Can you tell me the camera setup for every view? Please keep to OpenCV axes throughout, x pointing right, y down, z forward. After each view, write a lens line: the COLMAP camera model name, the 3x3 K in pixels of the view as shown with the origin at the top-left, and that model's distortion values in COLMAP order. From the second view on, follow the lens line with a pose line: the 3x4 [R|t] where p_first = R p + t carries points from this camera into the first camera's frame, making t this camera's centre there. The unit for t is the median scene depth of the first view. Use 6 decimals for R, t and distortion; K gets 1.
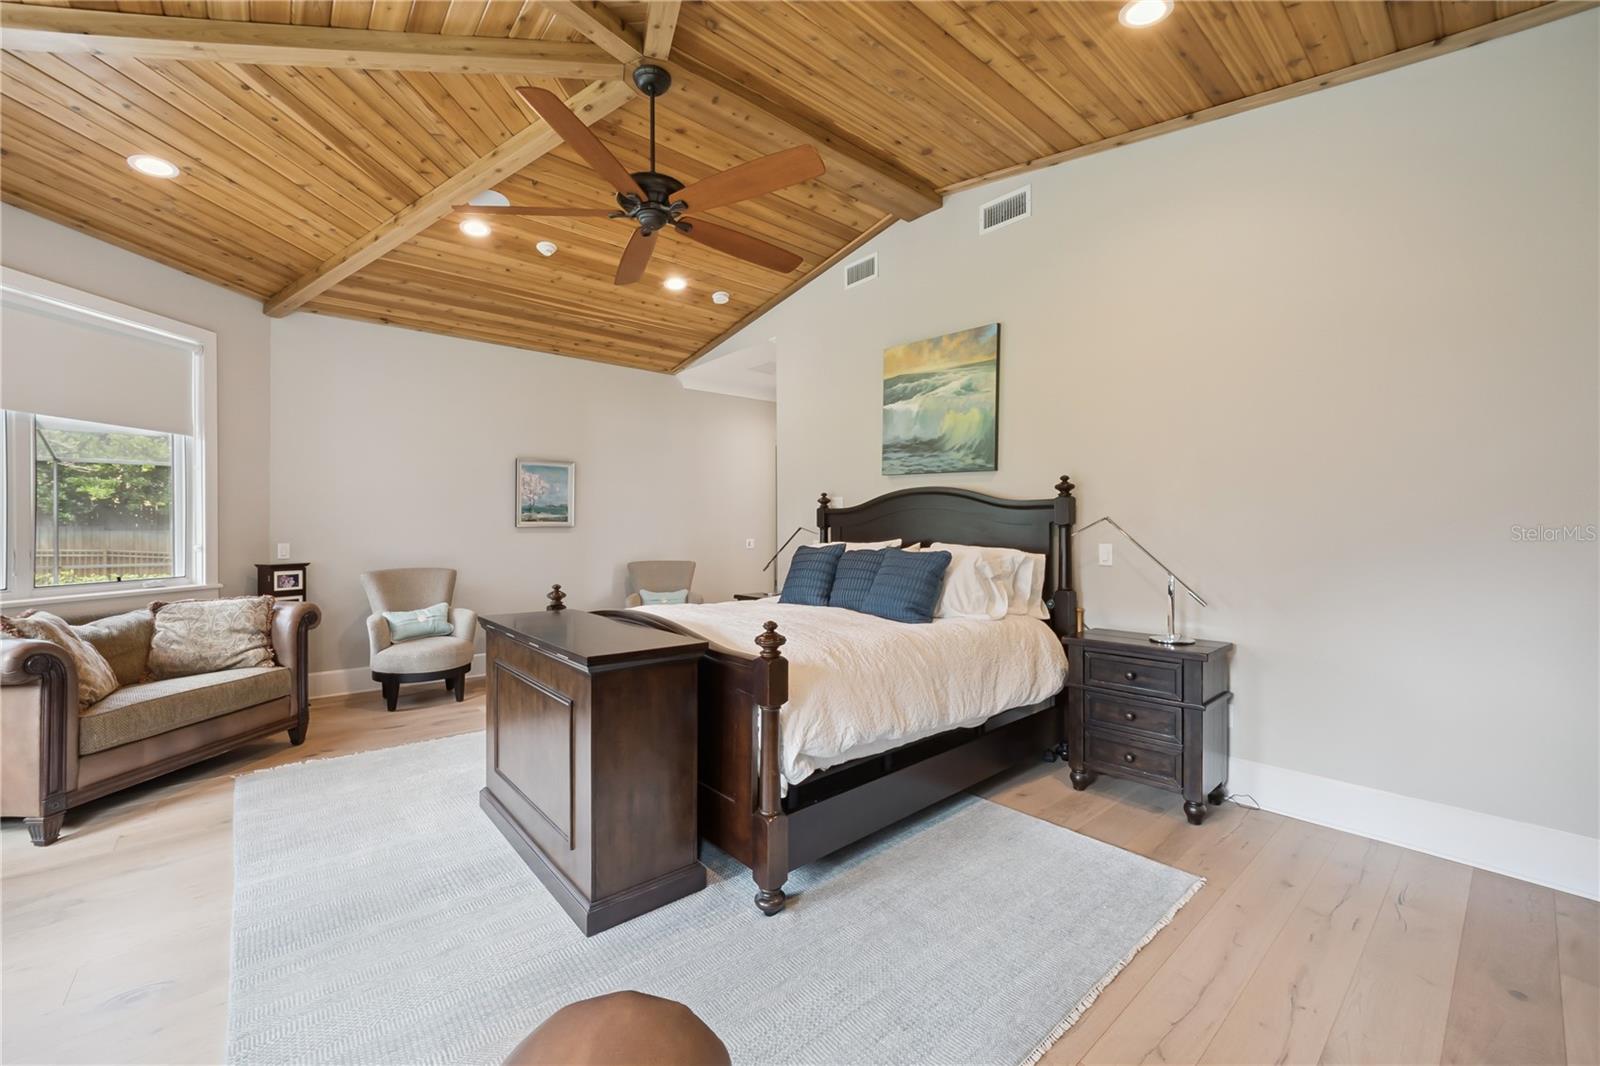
lens RADIAL K [[642.0, 0, 782.4], [0, 642.0, 517.8], [0, 0, 1]] dist [-0.014968, 0.000089]
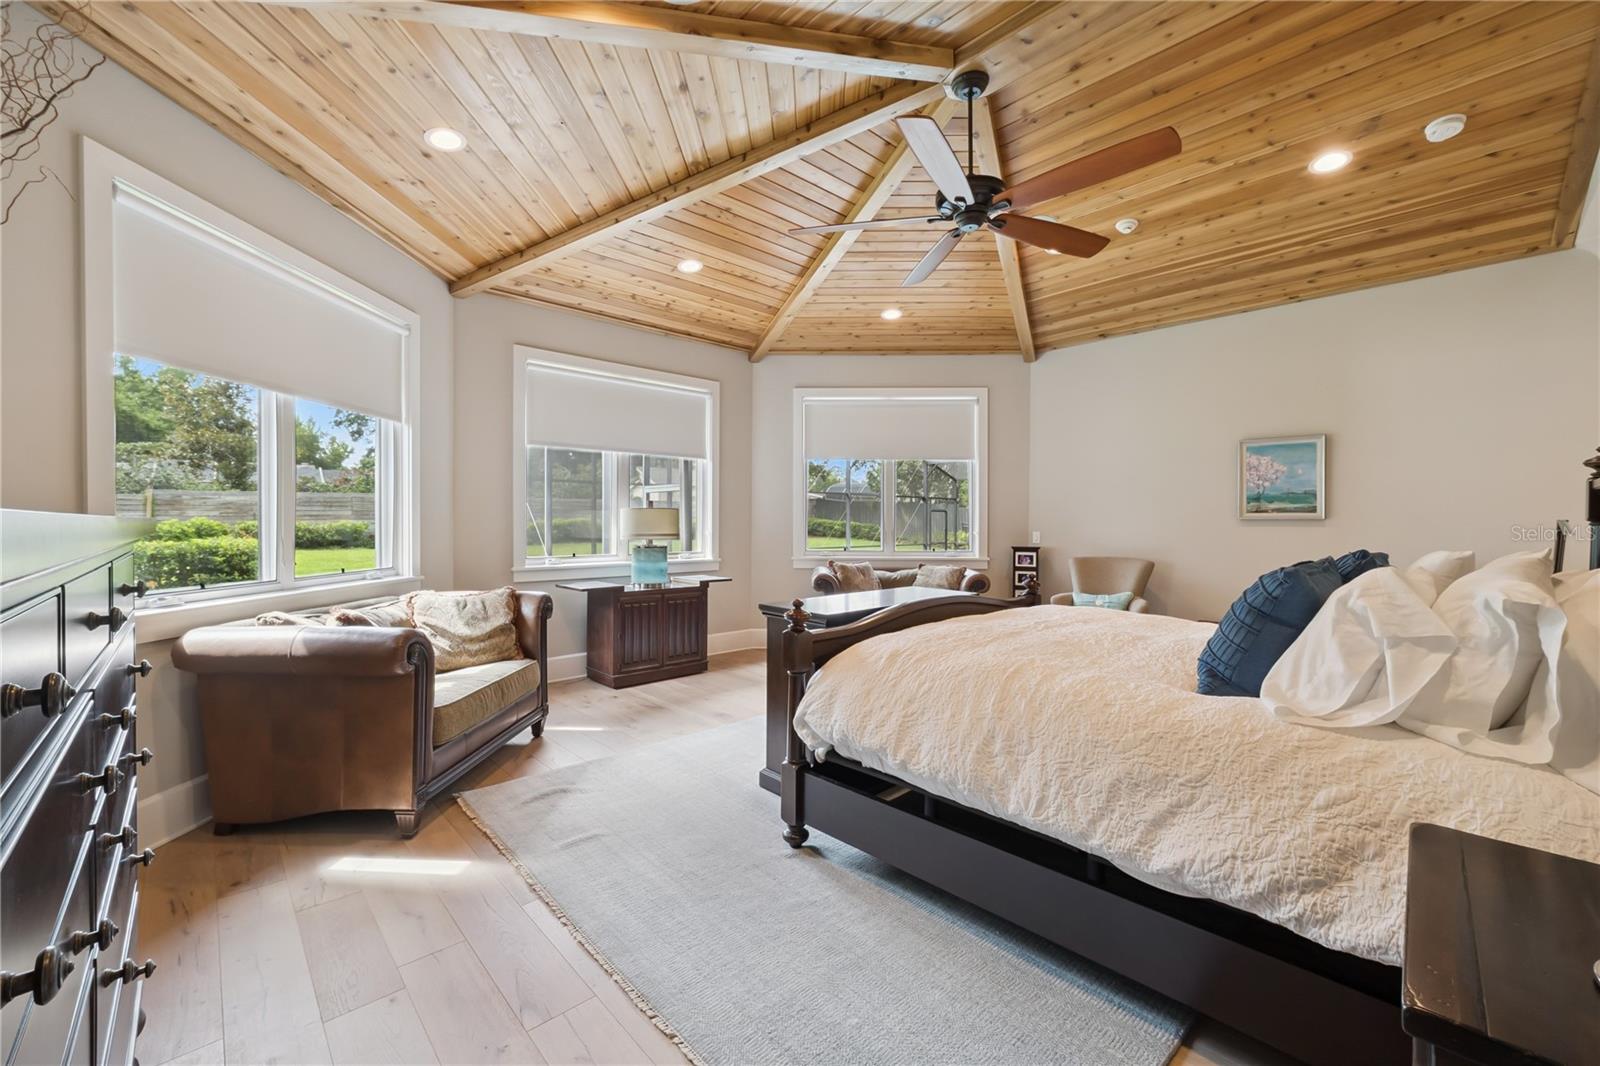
lens RADIAL K [[642.0, 0, 782.4], [0, 642.0, 517.8], [0, 0, 1]] dist [-0.014968, 0.000089]
pose [[0.033986, -0.002379, -0.999419, 0.466471], [0.013338, 0.999909, -0.001927, 0.005938], [0.999333, -0.013264, 0.034015, 0.377832]]
